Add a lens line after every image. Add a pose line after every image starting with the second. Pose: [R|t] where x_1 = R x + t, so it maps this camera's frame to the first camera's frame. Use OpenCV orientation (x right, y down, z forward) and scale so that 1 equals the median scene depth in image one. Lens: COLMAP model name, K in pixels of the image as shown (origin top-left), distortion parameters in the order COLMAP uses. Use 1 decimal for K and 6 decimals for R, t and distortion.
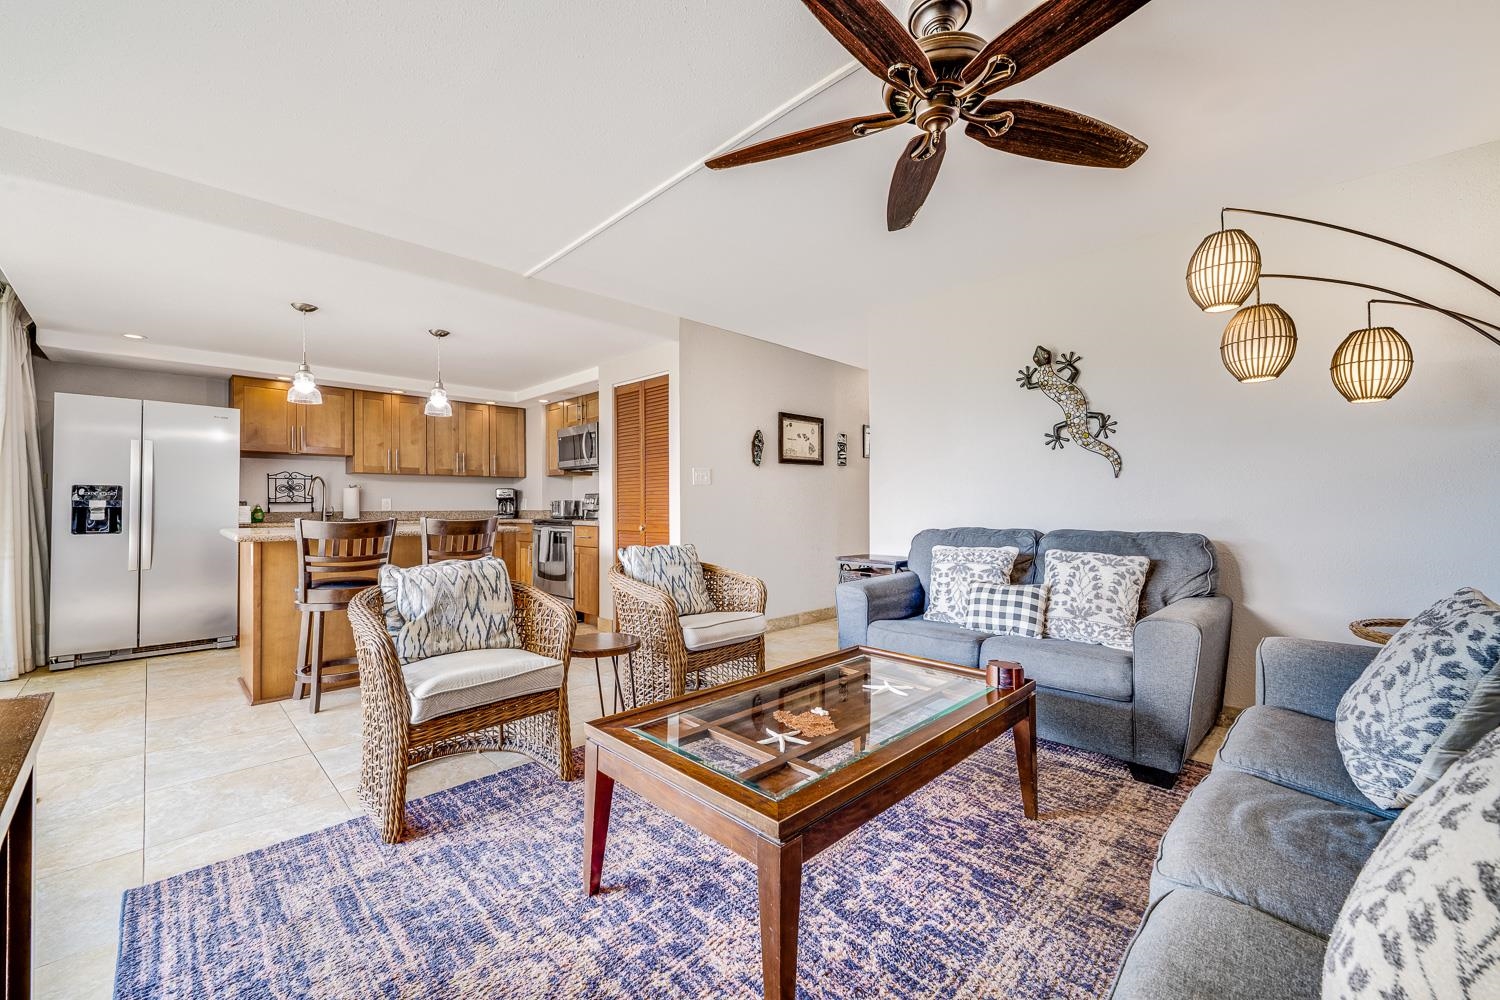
lens RADIAL K [[592.8, 0, 747.7], [0, 592.8, 498.1], [0, 0, 1]] dist [-0.008389, 0.000264]
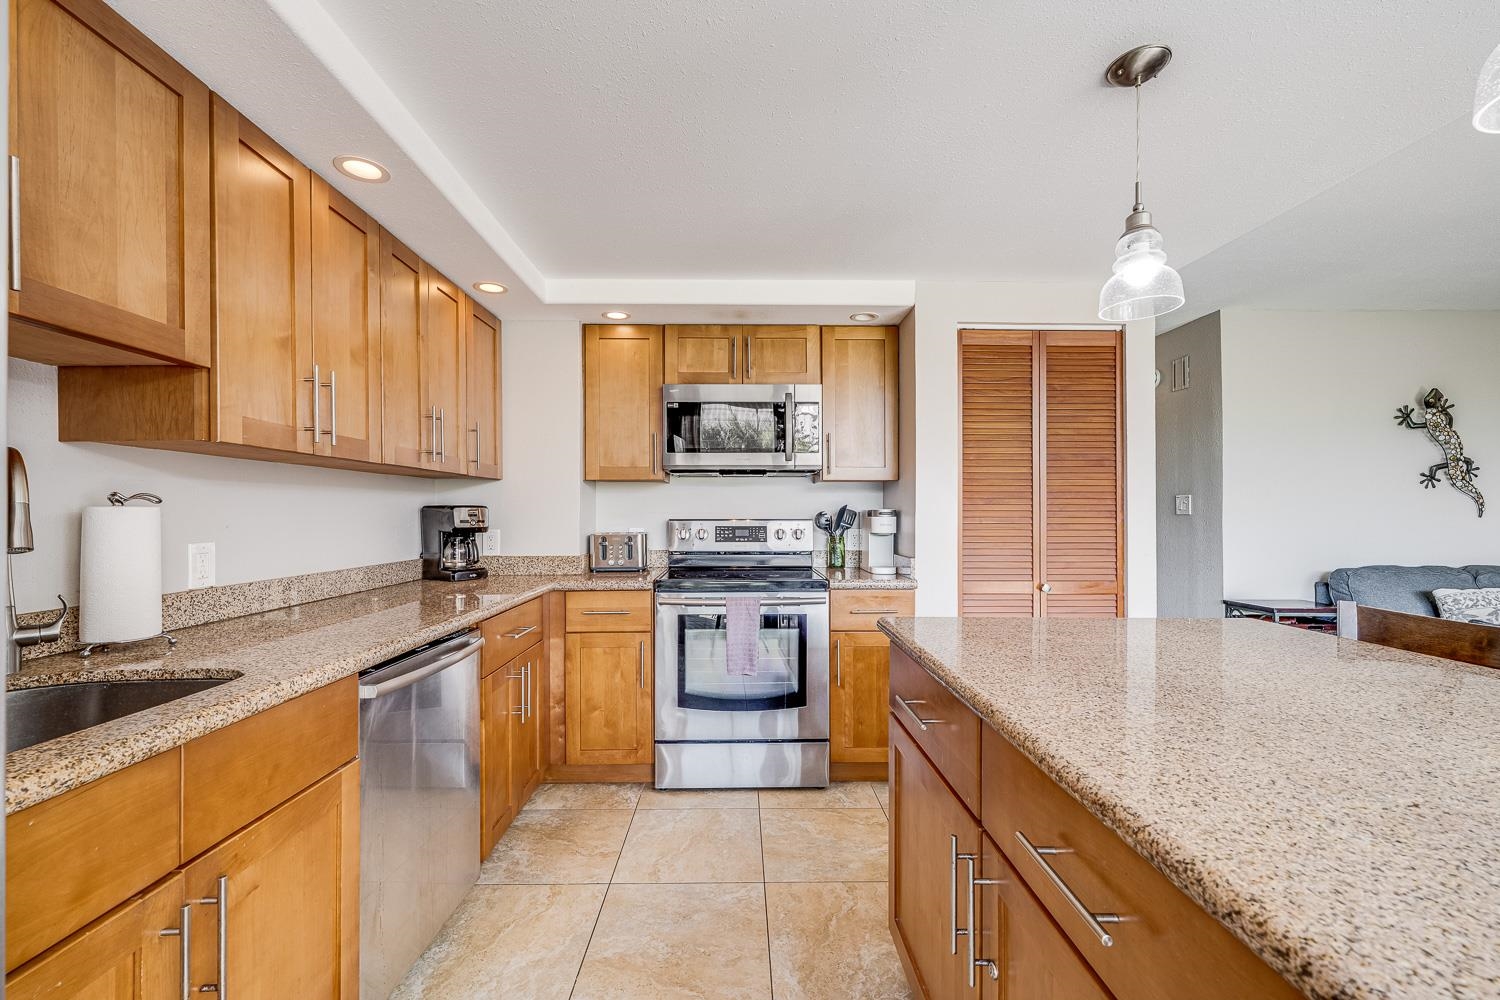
lens RADIAL K [[612.8, 0, 746.3], [0, 612.8, 510.3], [0, 0, 1]] dist [0.000413, -0.000361]
pose [[0.707111, 0.008186, 0.707055, -0.914561], [-0.012113, 0.999926, 0.000537, -0.024824], [-0.706999, -0.008944, 0.707158, 0.902109]]
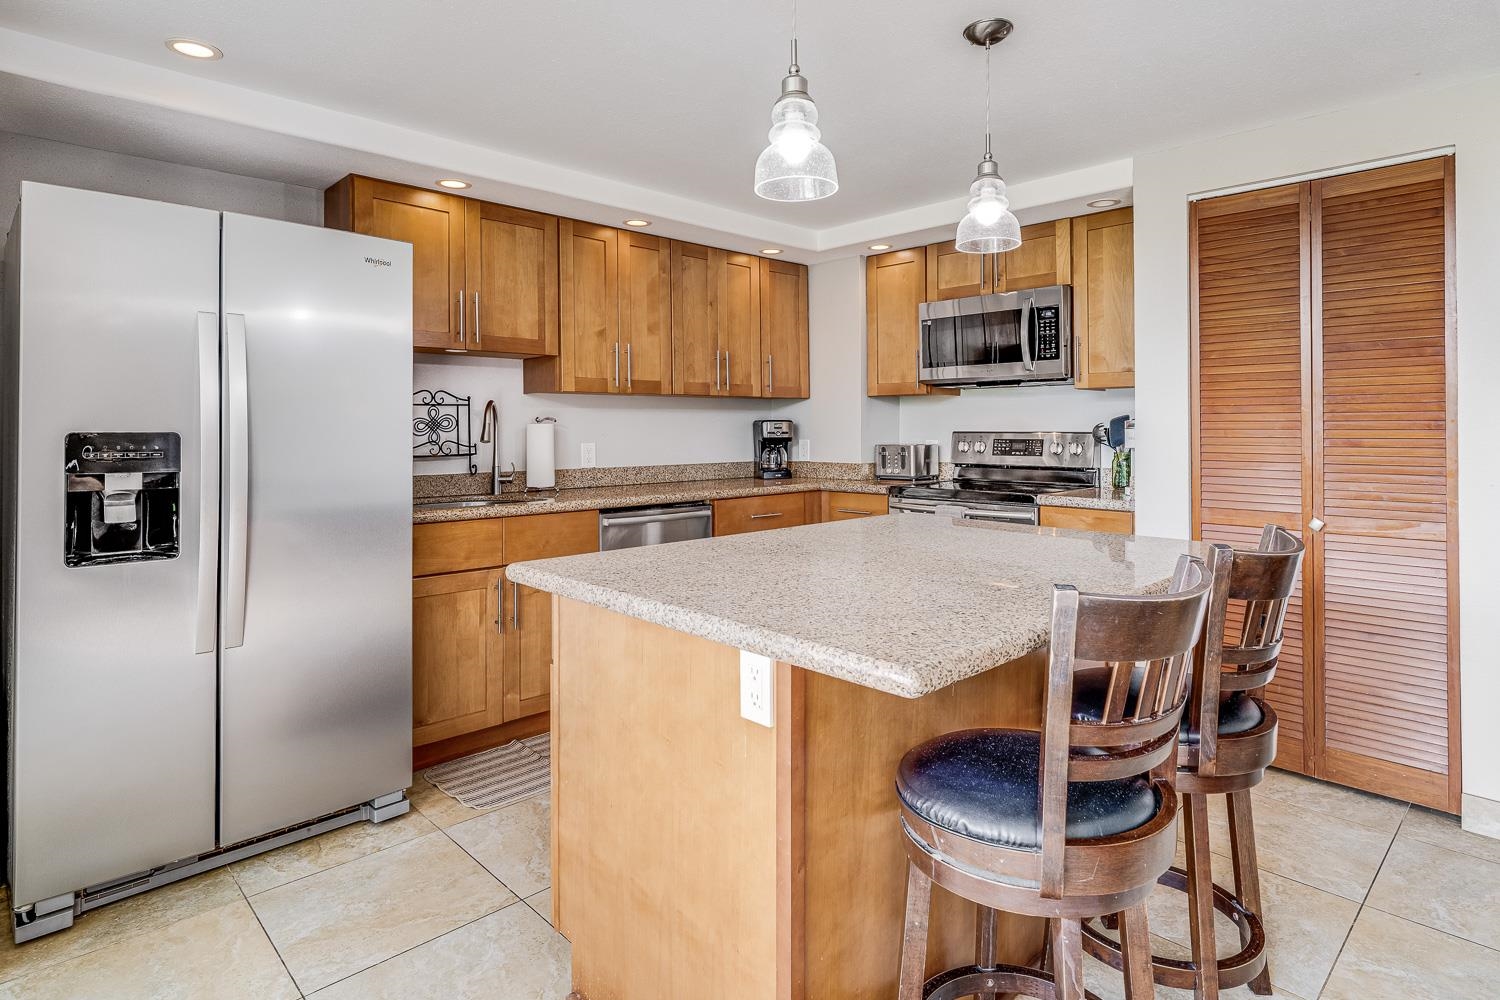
lens RADIAL K [[809.4, 0, 752.0], [0, 809.4, 421.9], [0, 0, 1]] dist [-0.002342, -0.002619]
pose [[0.999539, 0.001044, -0.030352, -0.652445], [-0.000863, 0.999982, 0.005984, -0.030219], [0.030358, -0.005955, 0.999521, 0.468510]]
